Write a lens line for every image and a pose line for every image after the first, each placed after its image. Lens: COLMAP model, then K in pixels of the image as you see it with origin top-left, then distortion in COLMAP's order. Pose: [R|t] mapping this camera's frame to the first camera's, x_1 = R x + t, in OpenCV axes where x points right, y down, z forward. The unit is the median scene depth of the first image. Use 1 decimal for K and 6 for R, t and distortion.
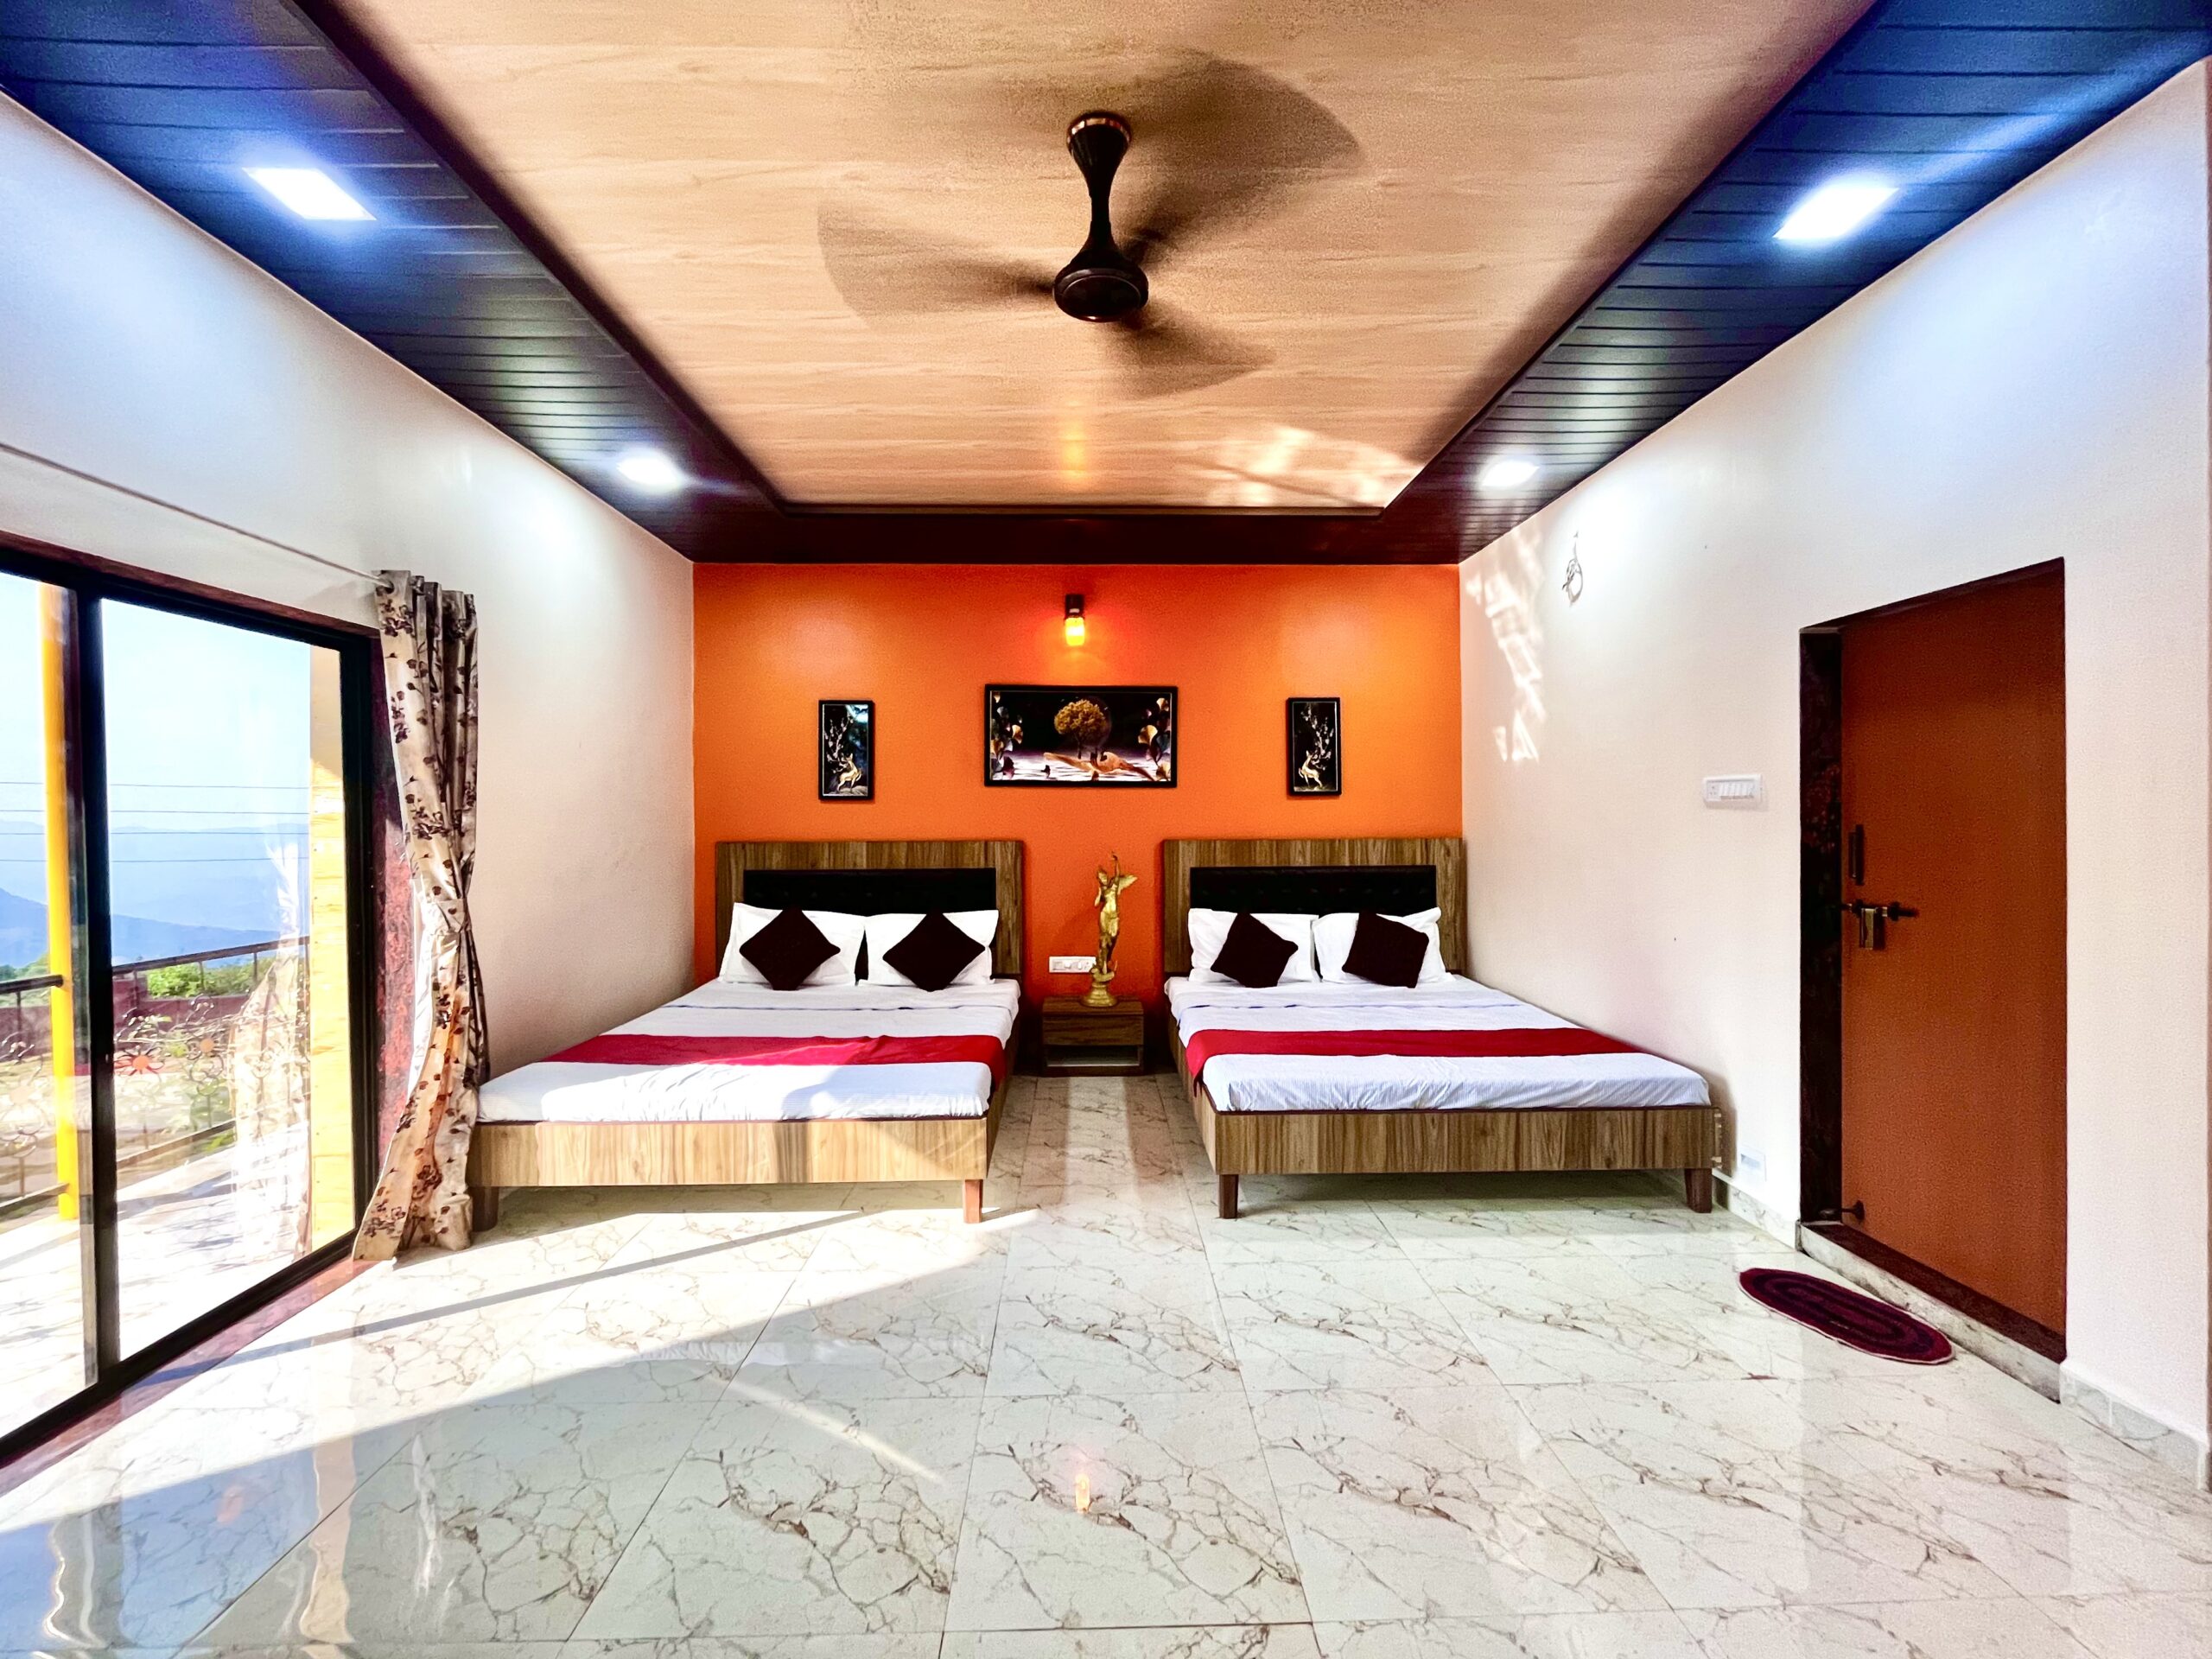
lens RADIAL K [[899.8, 0, 1103.2], [0, 899.8, 828.8], [0, 0, 1]] dist [-0.002443, -0.000138]
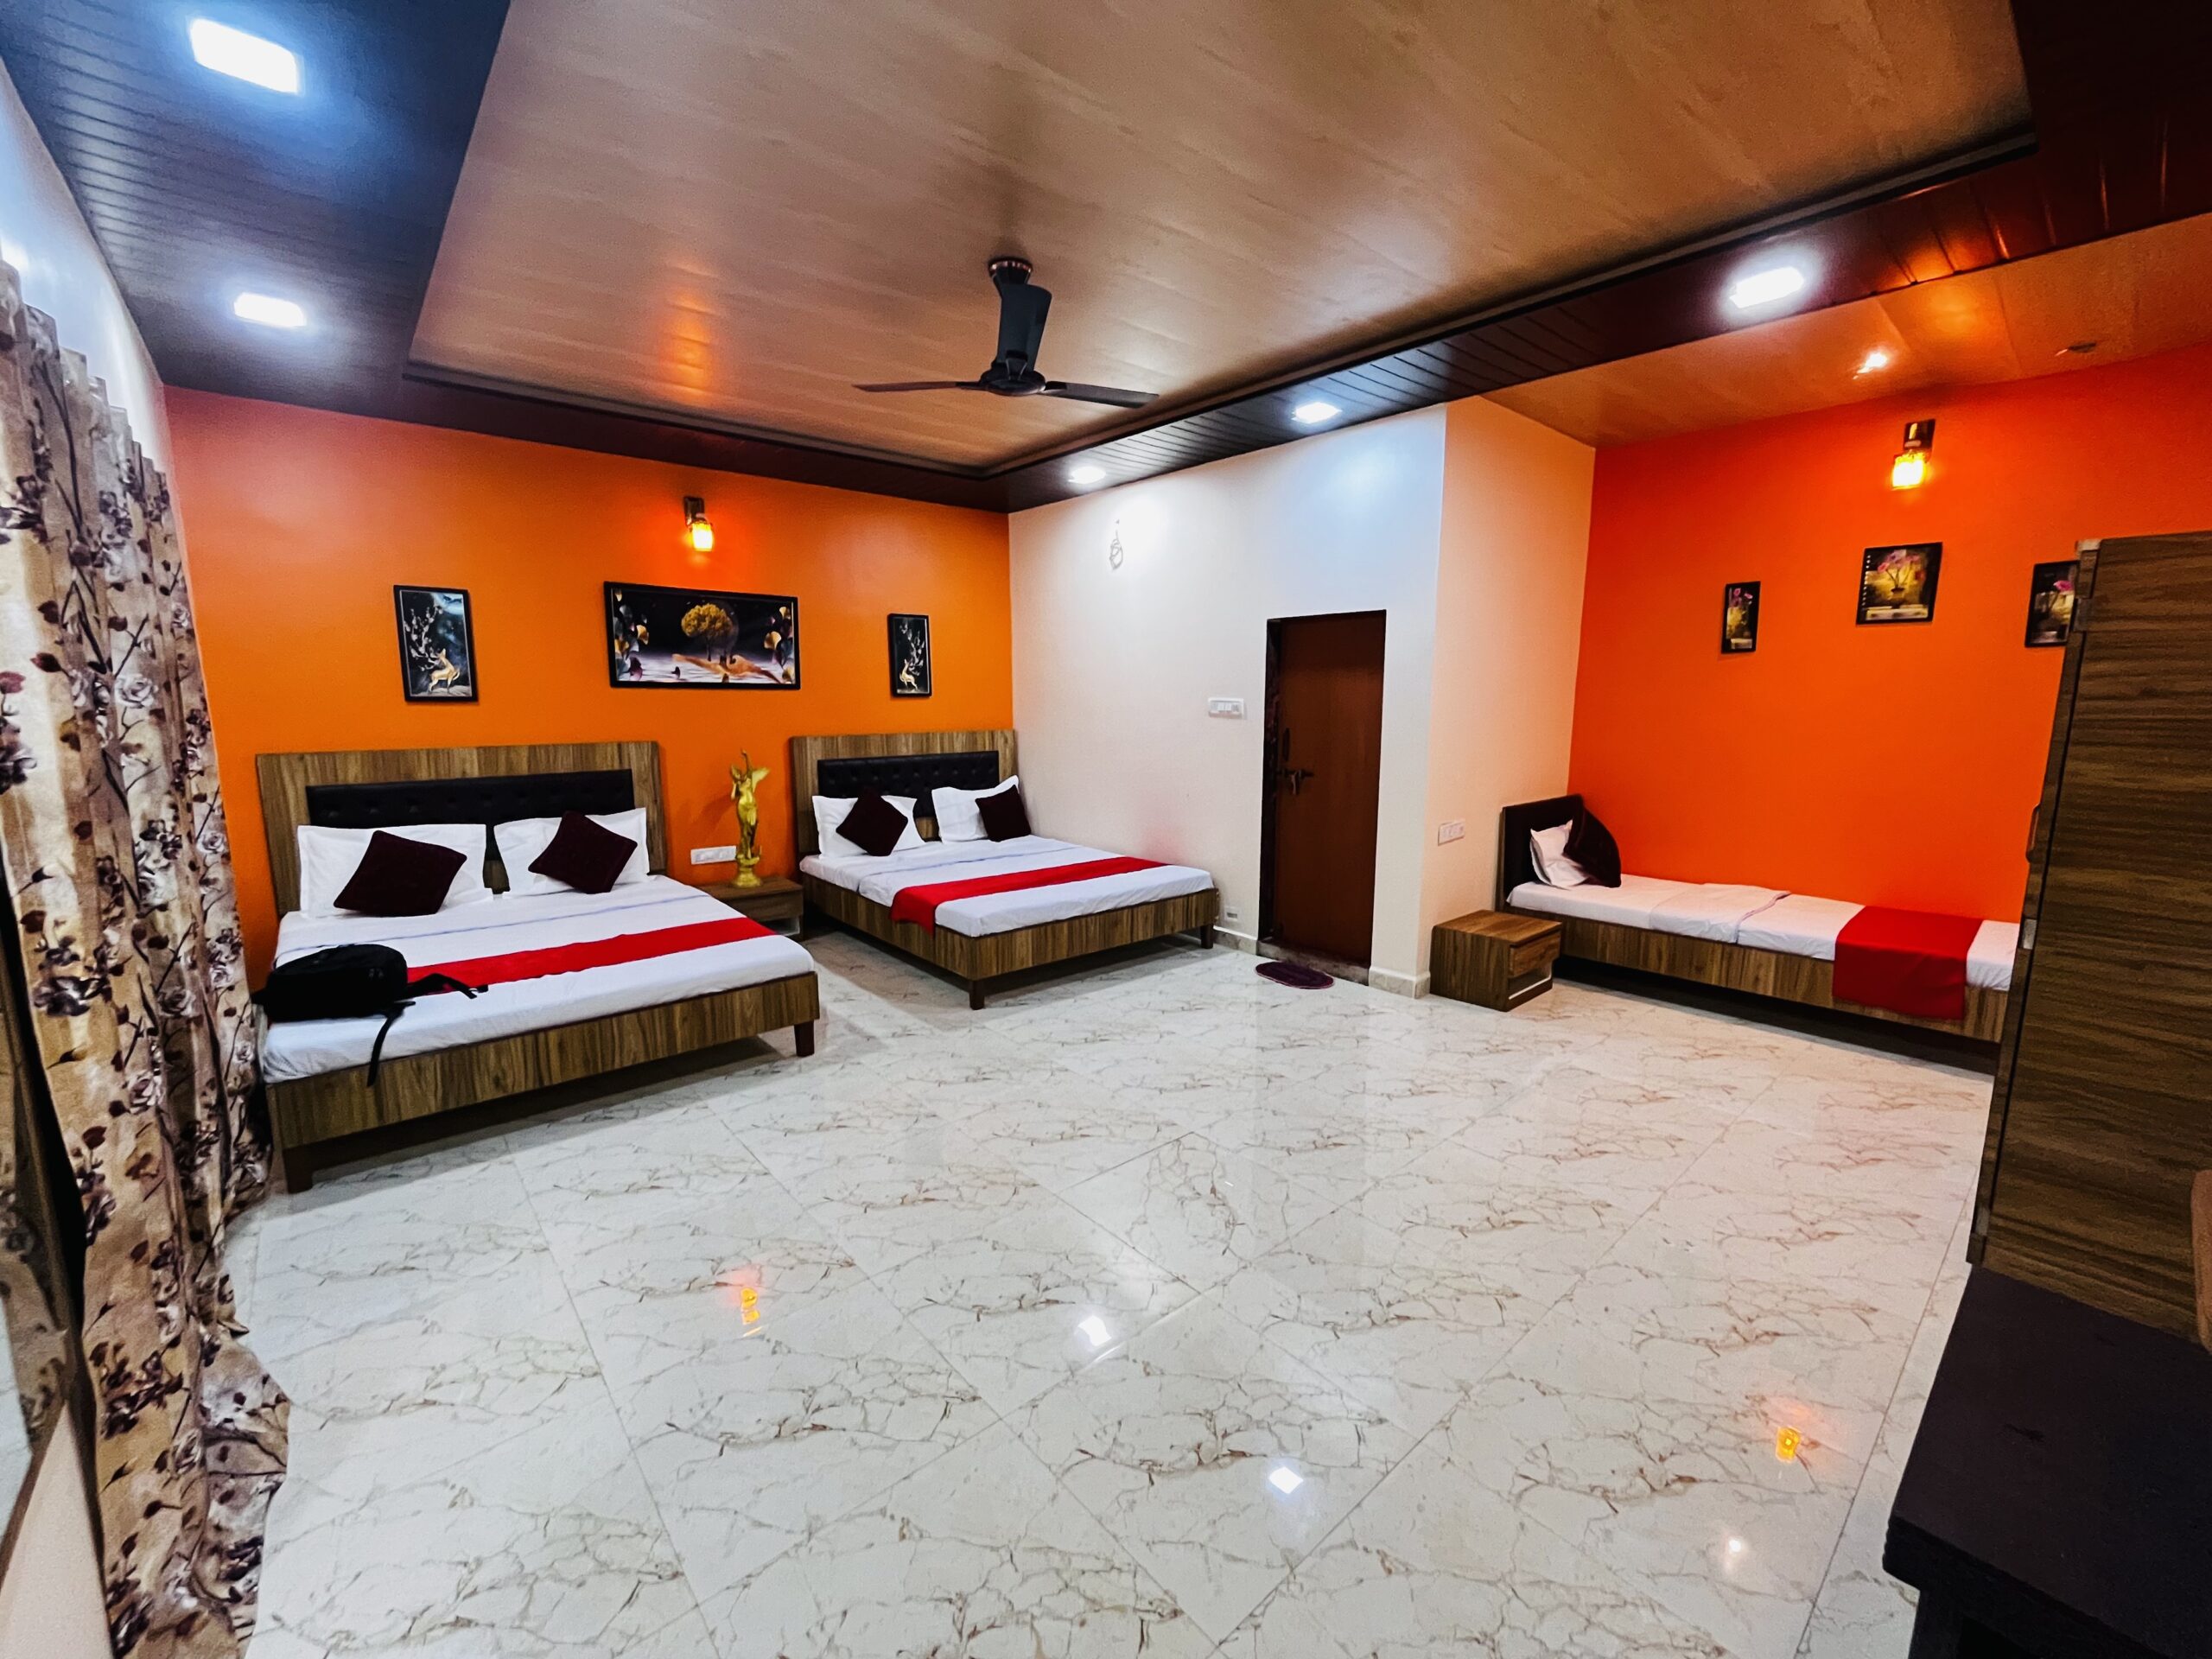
lens RADIAL K [[899.8, 0, 1103.2], [0, 899.8, 828.8], [0, 0, 1]] dist [-0.002443, -0.000138]
pose [[0.774114, -0.090140, 0.626596, -0.361328], [-0.000829, 0.989665, 0.143395, -0.036741], [-0.633046, -0.111524, 0.766039, -0.122093]]
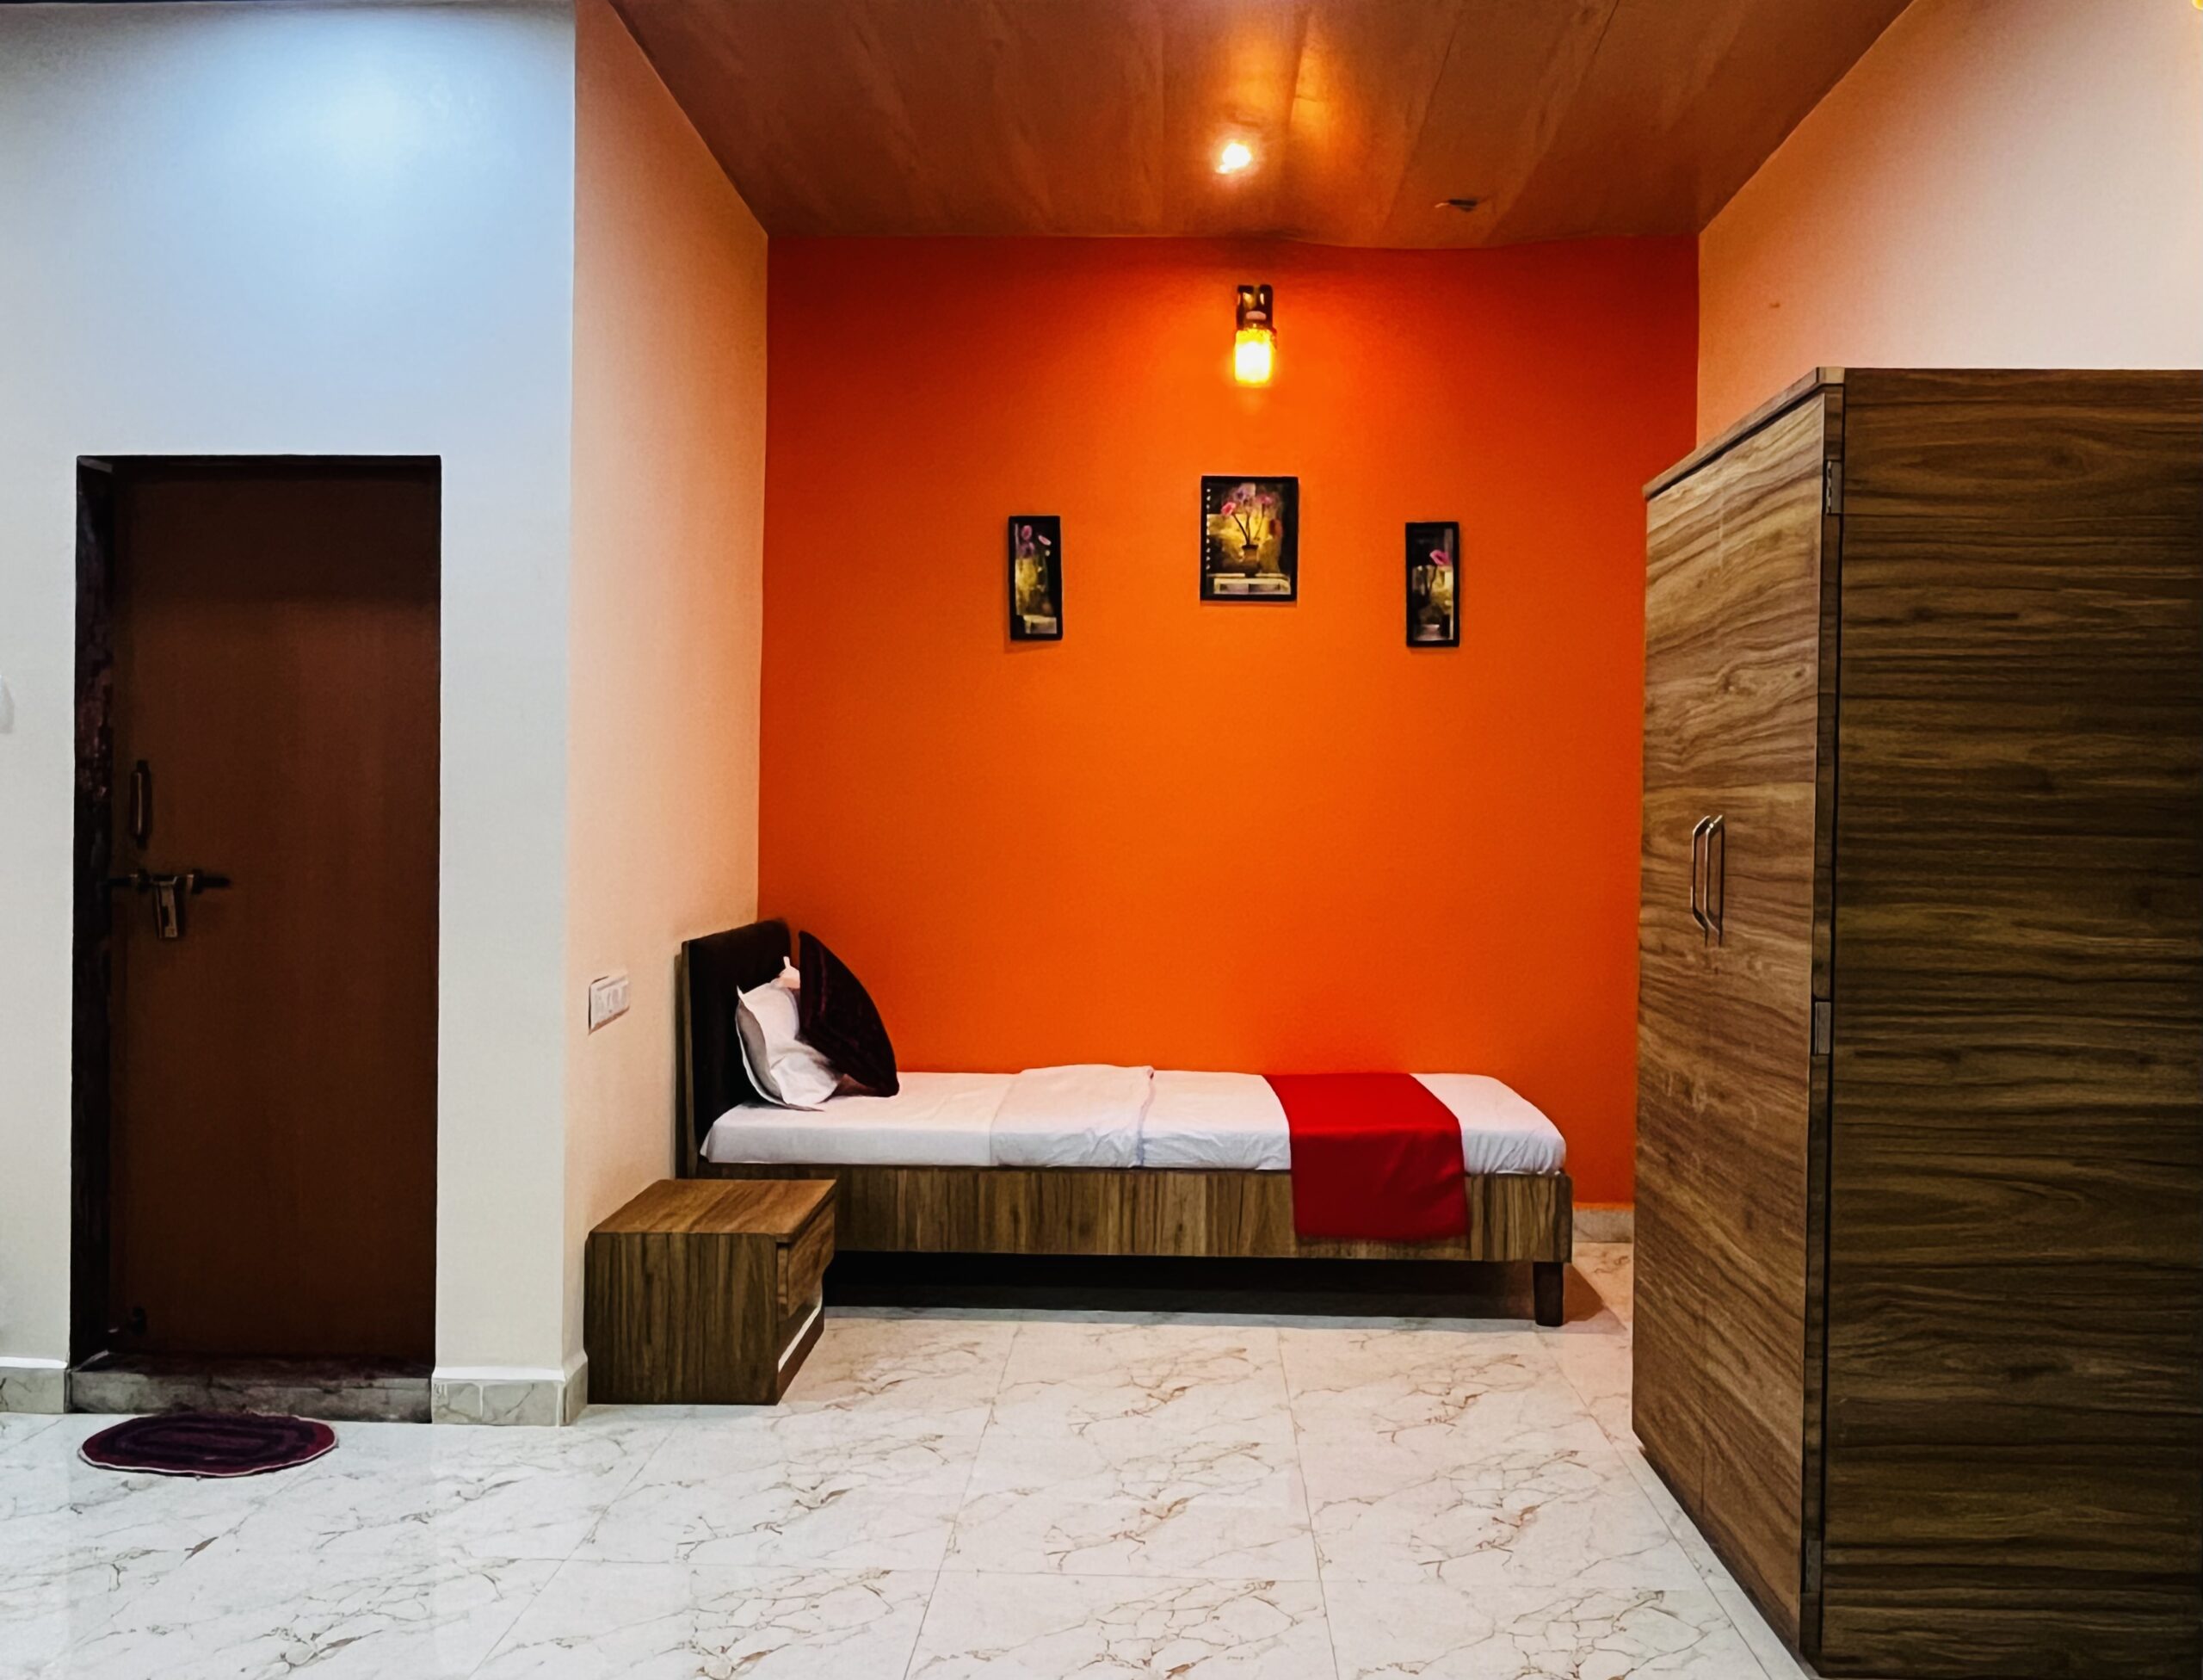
lens RADIAL K [[1777.6, 0, 1095.1], [0, 1777.6, 828.6], [0, 0, 1]] dist [-0.003610, -0.000308]
pose [[0.075634, -0.002920, 0.997131, -0.254001], [-0.006659, 0.999972, 0.003433, 0.021321], [-0.997113, -0.006900, 0.075612, 0.093322]]
